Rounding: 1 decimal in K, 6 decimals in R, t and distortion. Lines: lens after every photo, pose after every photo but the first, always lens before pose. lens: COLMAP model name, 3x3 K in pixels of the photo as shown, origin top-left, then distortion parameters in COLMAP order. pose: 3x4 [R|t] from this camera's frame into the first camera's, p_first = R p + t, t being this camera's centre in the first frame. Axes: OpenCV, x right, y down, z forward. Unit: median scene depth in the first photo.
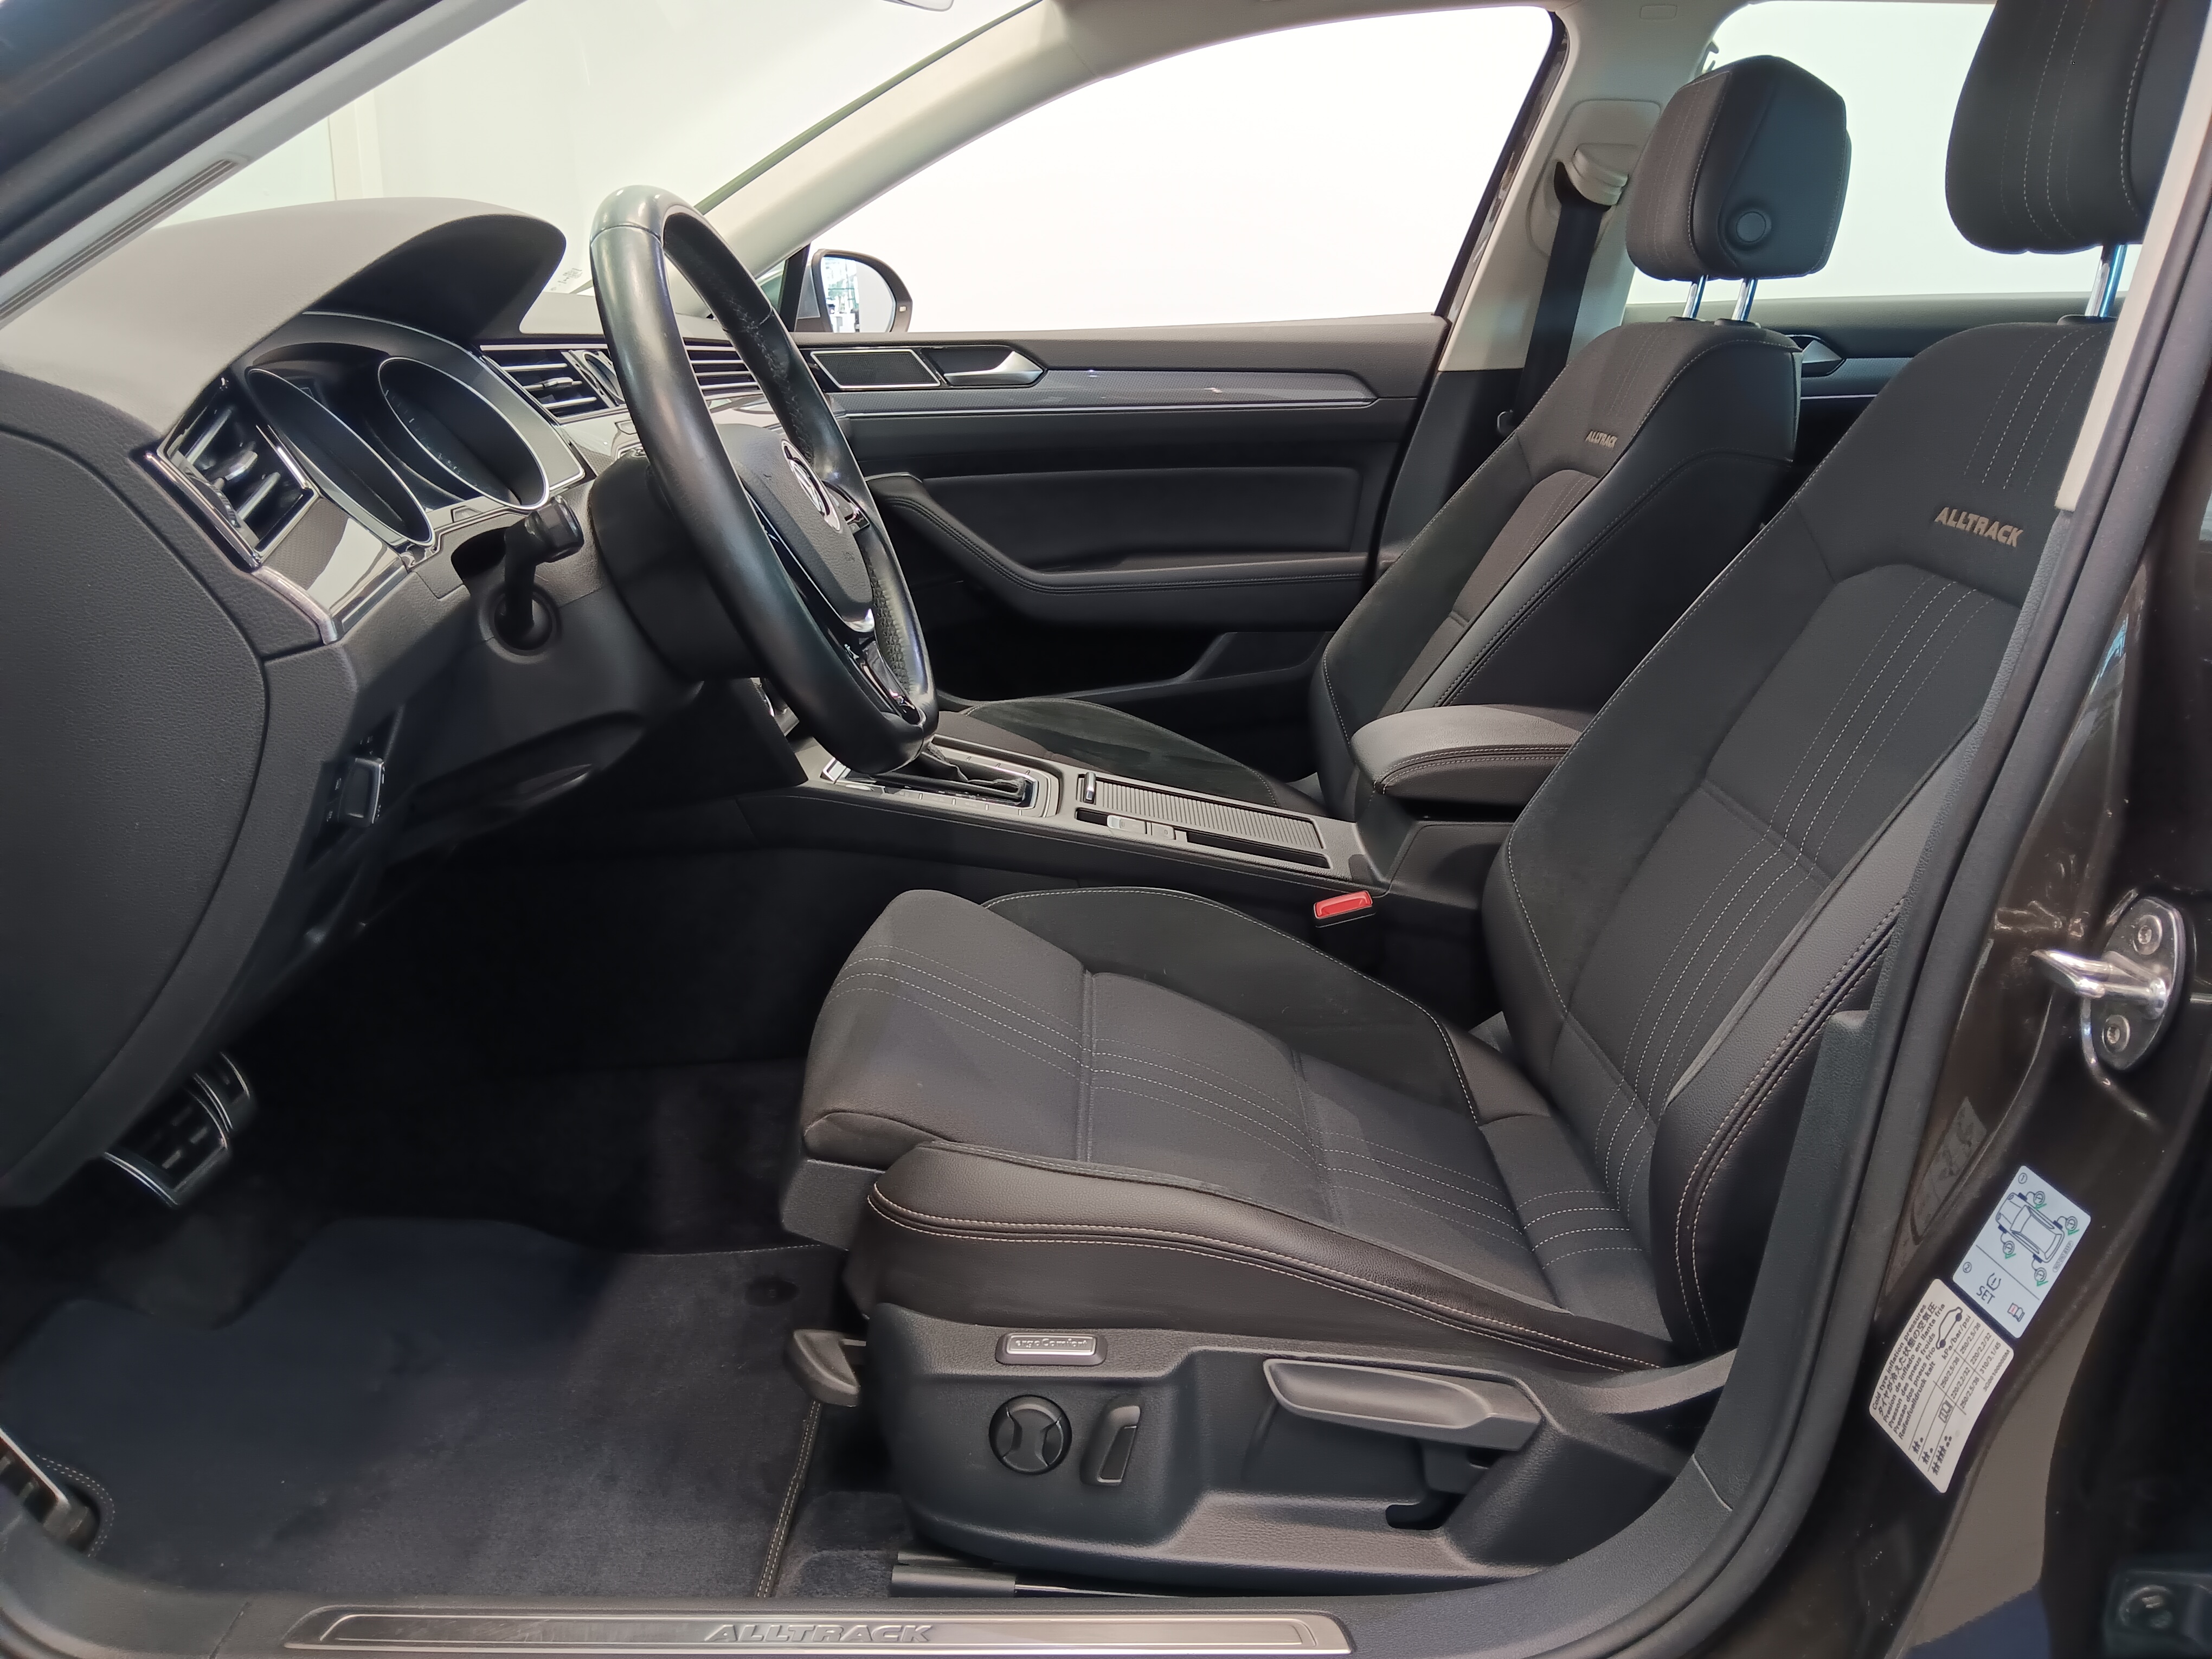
lens RADIAL K [[1701.5, 0, 1114.4], [0, 1701.5, 838.7], [0, 0, 1]] dist [0.090918, -0.193648]
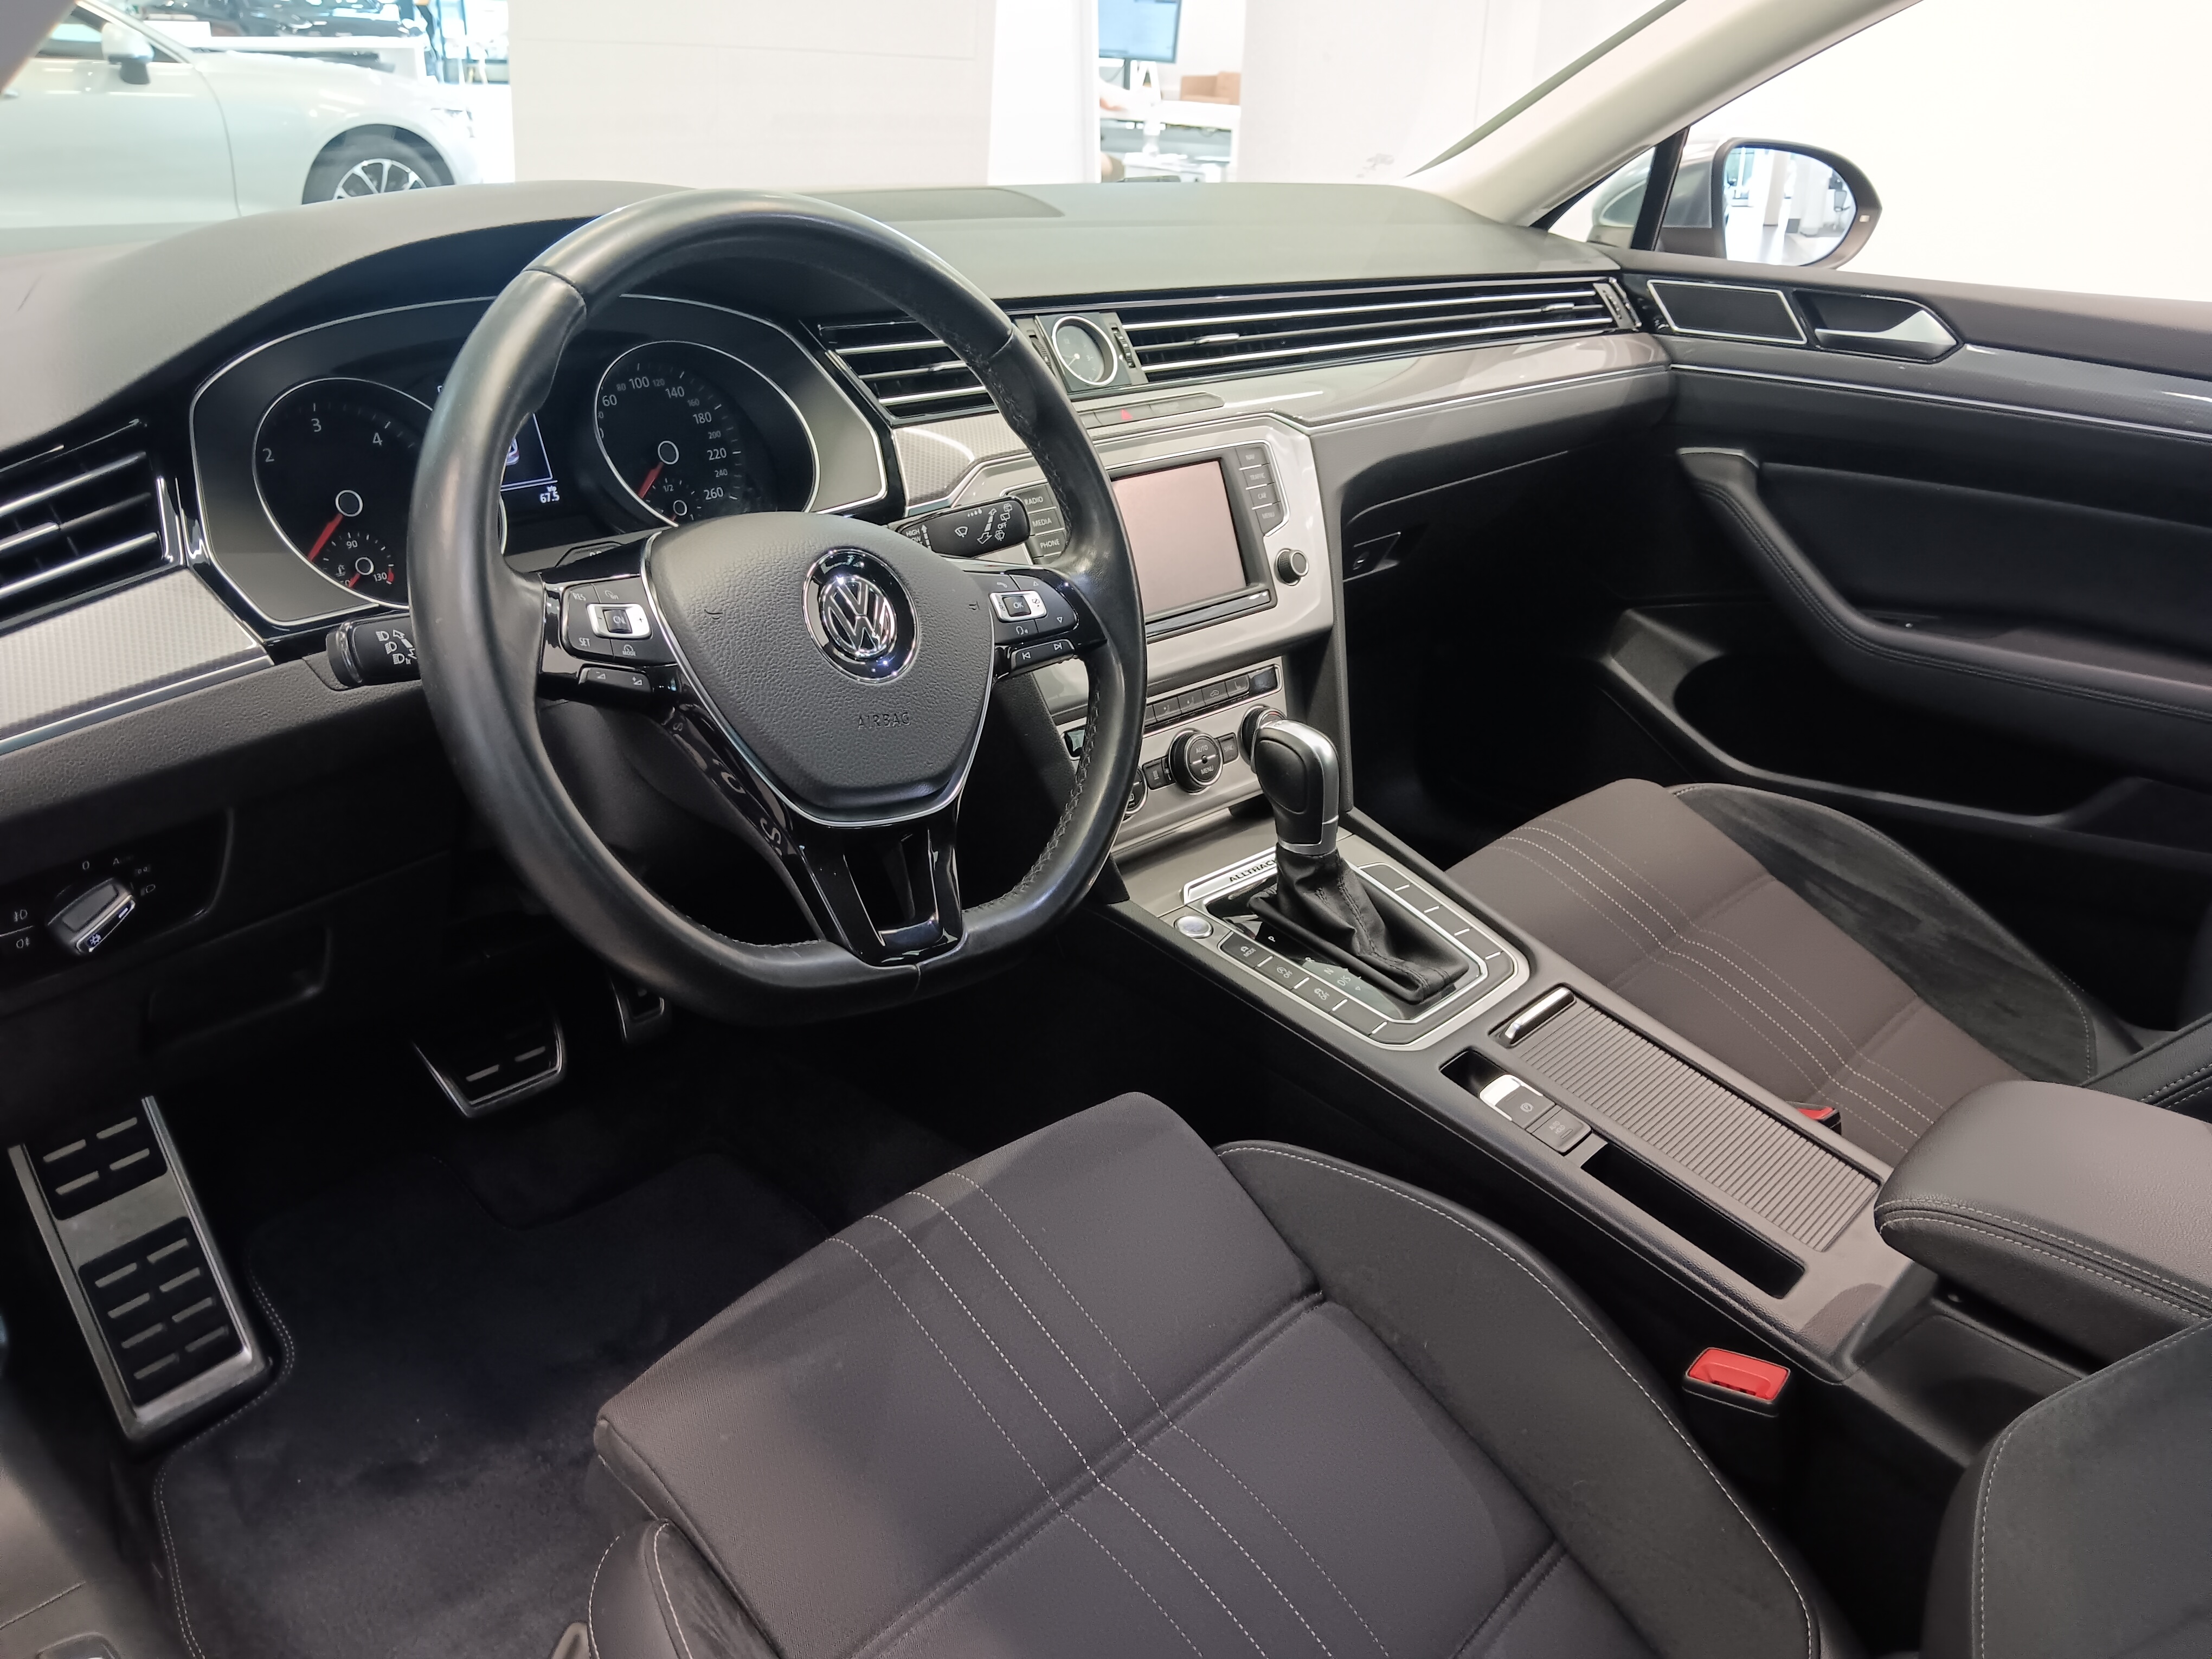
lens RADIAL K [[1701.5, 0, 1114.4], [0, 1701.5, 838.7], [0, 0, 1]] dist [0.090918, -0.193648]
pose [[0.738016, 0.300082, -0.604387, 0.190102], [-0.230762, 0.953911, 0.191840, -0.140075], [0.634099, -0.002112, 0.773249, 0.255460]]
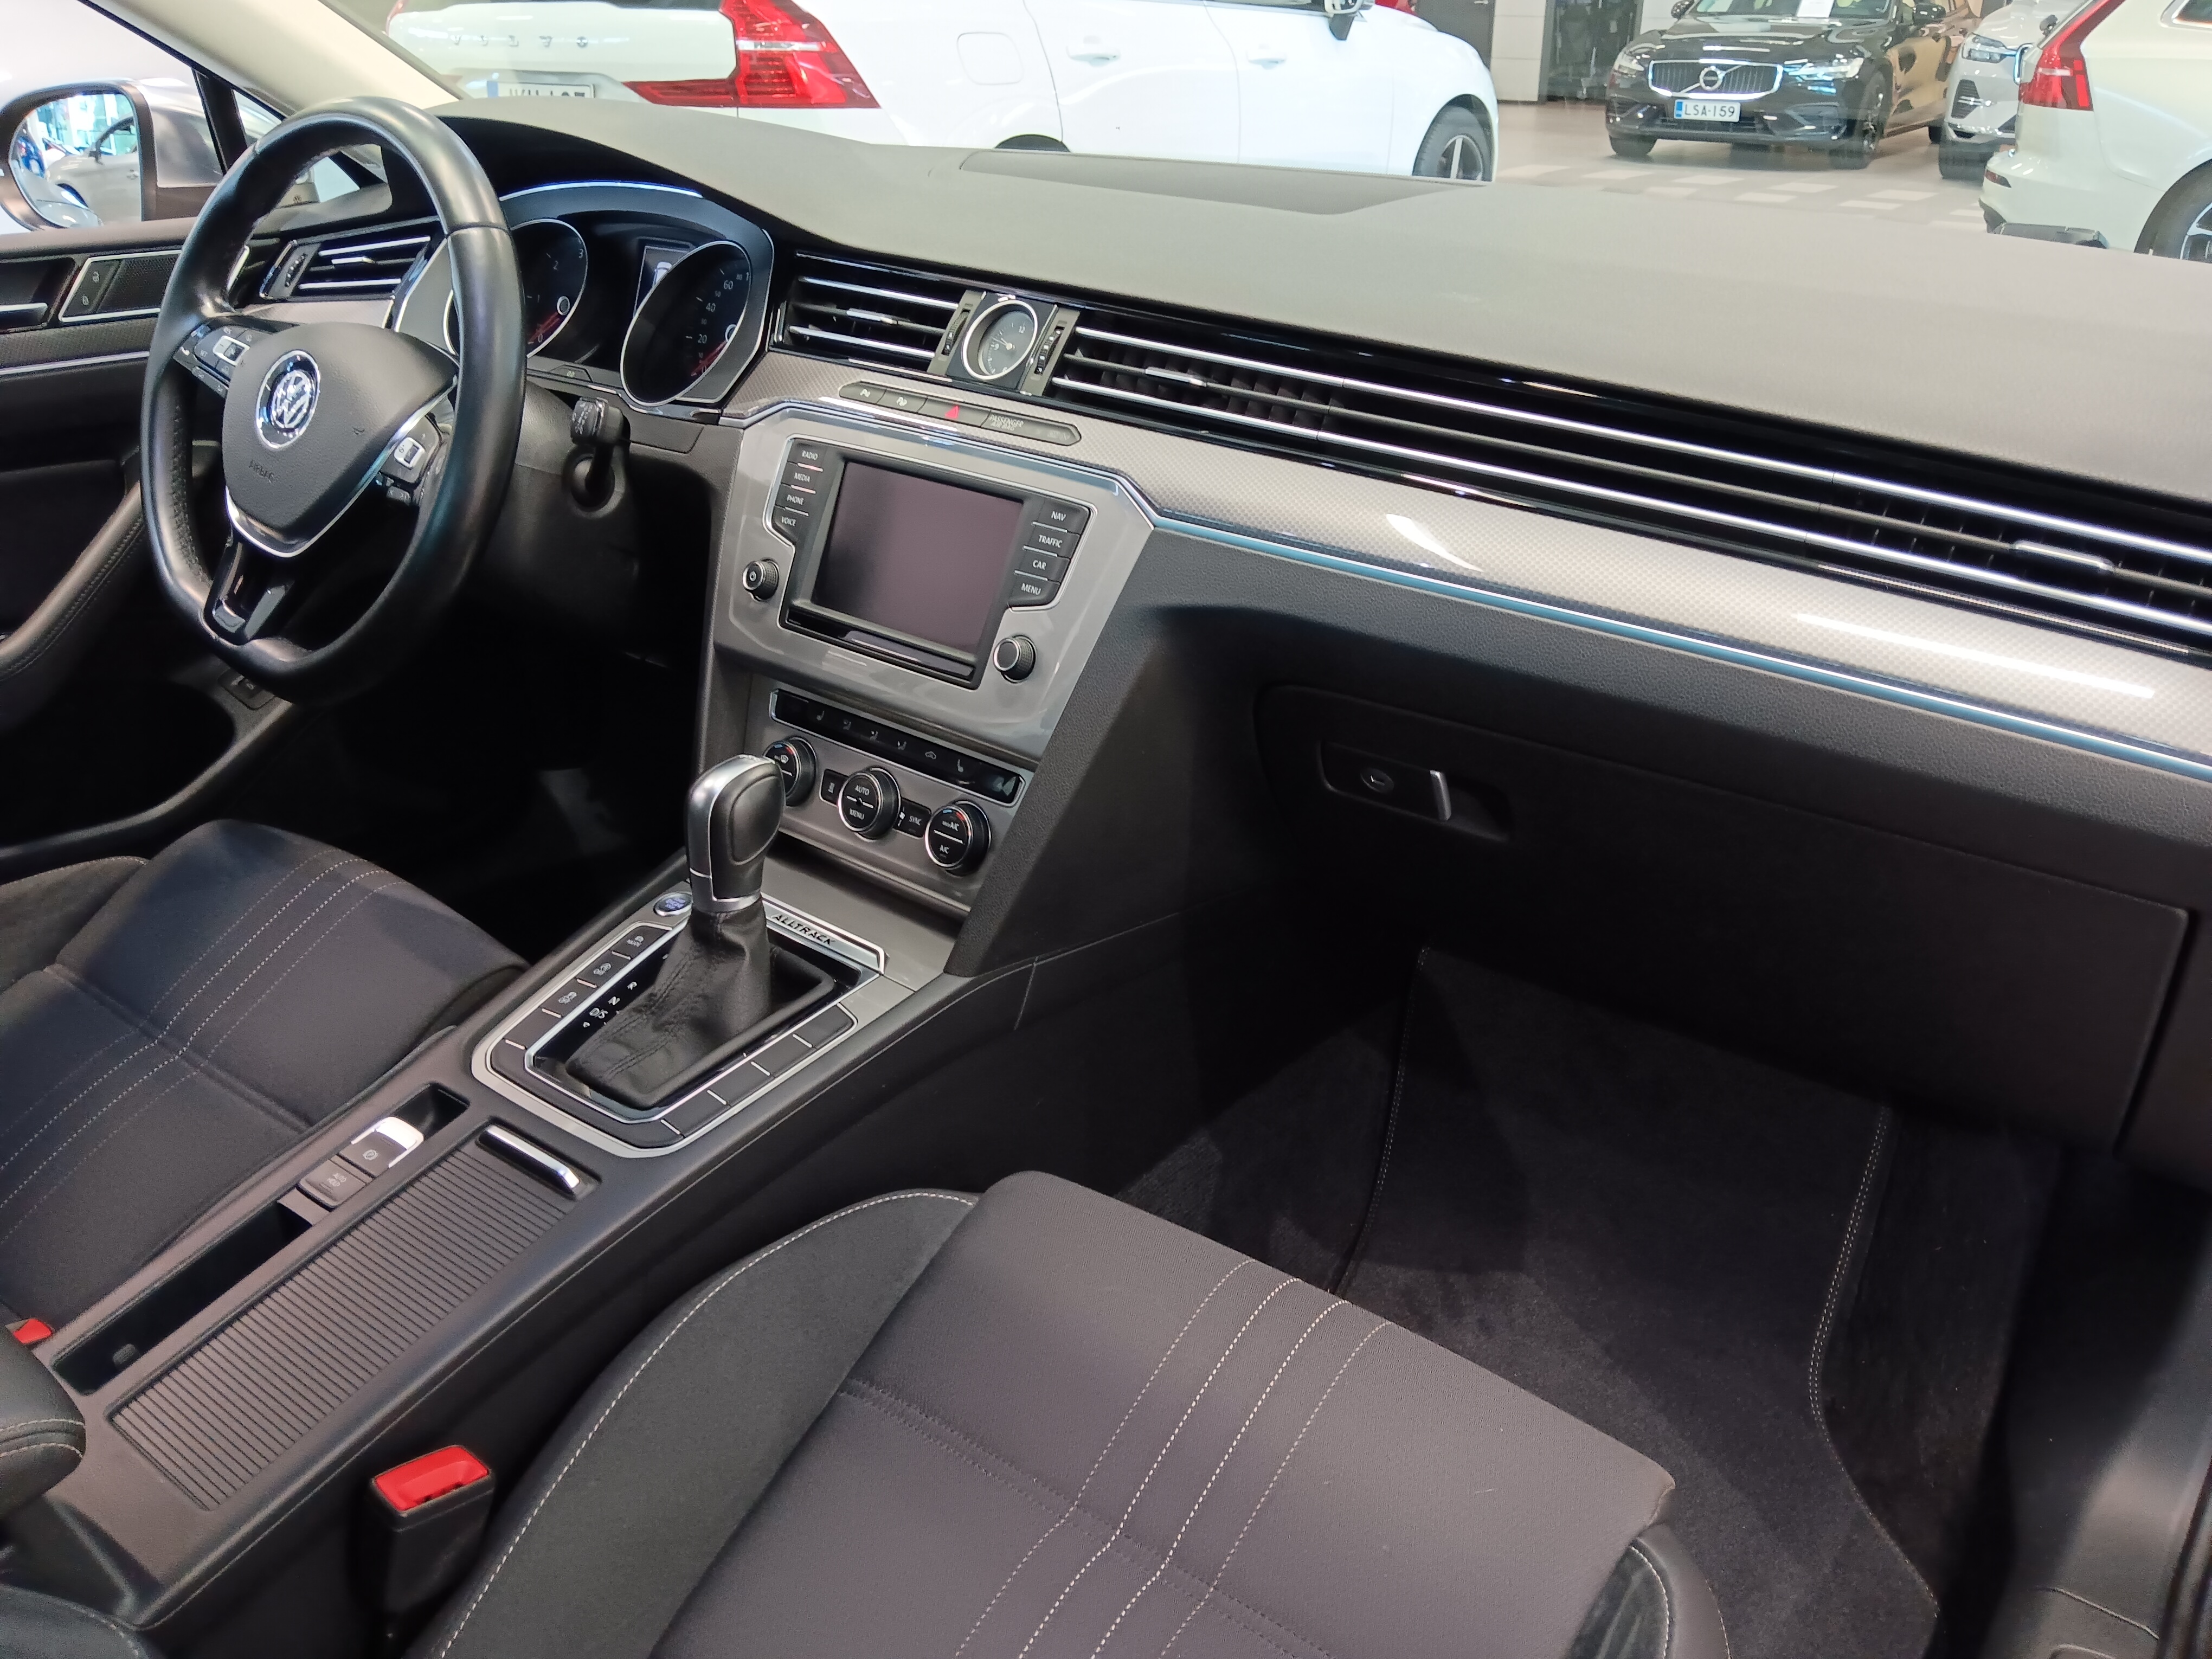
lens RADIAL K [[1685.6, 0, 1149.0], [0, 1685.6, 863.8], [0, 0, 1]] dist [0.055516, -0.096626]
pose [[-0.585042, 0.359218, -0.727110, 0.178732], [-0.259618, 0.766424, 0.587532, -0.362197], [0.768326, 0.532501, -0.355131, 0.962171]]
